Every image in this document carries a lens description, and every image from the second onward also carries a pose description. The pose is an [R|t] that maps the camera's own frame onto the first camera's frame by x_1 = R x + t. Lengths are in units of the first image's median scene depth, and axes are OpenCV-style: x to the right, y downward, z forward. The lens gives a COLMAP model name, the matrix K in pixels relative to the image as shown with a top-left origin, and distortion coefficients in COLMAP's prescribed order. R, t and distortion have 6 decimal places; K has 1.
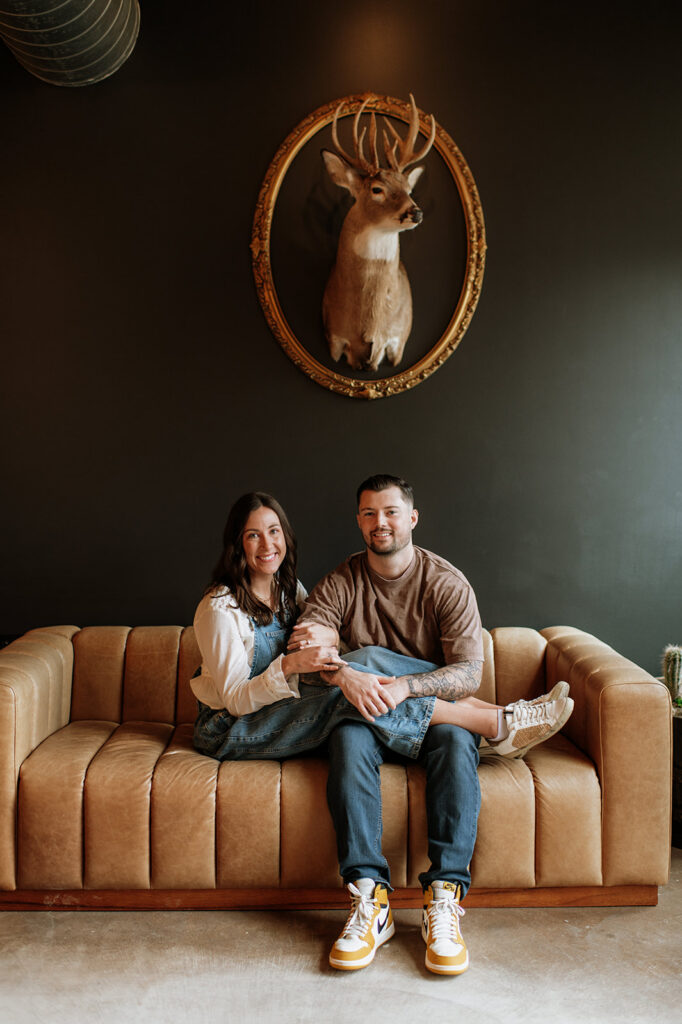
lens RADIAL K [[1061.0, 0, 338.5], [0, 1061.0, 511.3], [0, 0, 1]] dist [-0.008671, 0.004896]
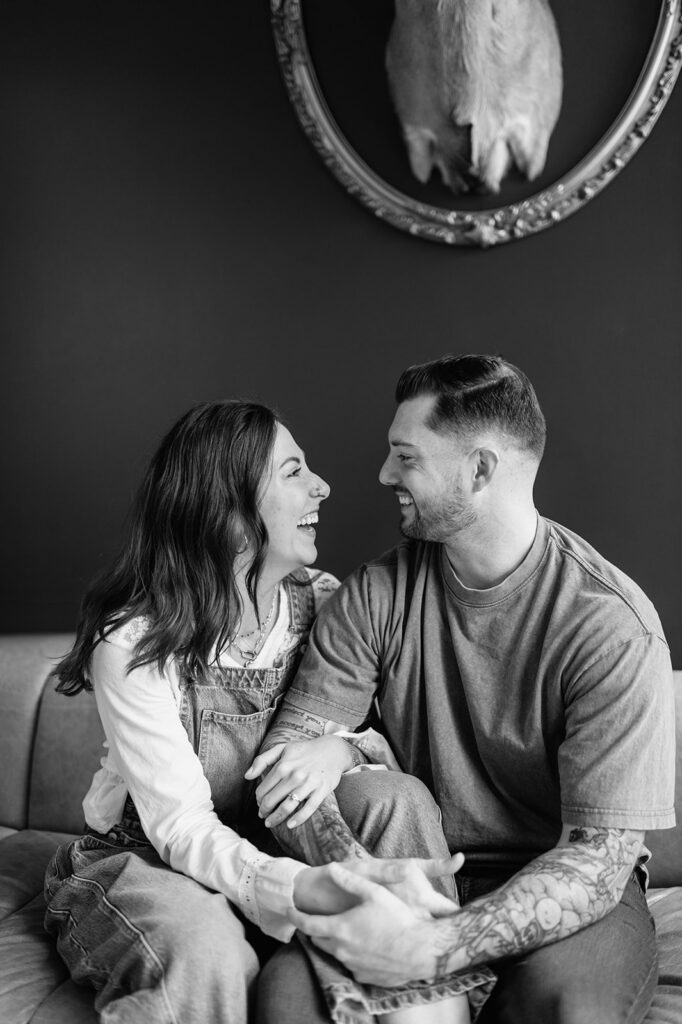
lens RADIAL K [[1019.6, 0, 336.0], [0, 1019.6, 514.2], [0, 0, 1]] dist [-0.009033, -0.015436]
pose [[0.959049, -0.009549, -0.283081, 0.112634], [0.017523, 0.999517, 0.025649, 0.018574], [0.282699, -0.029559, 0.958753, 0.519151]]
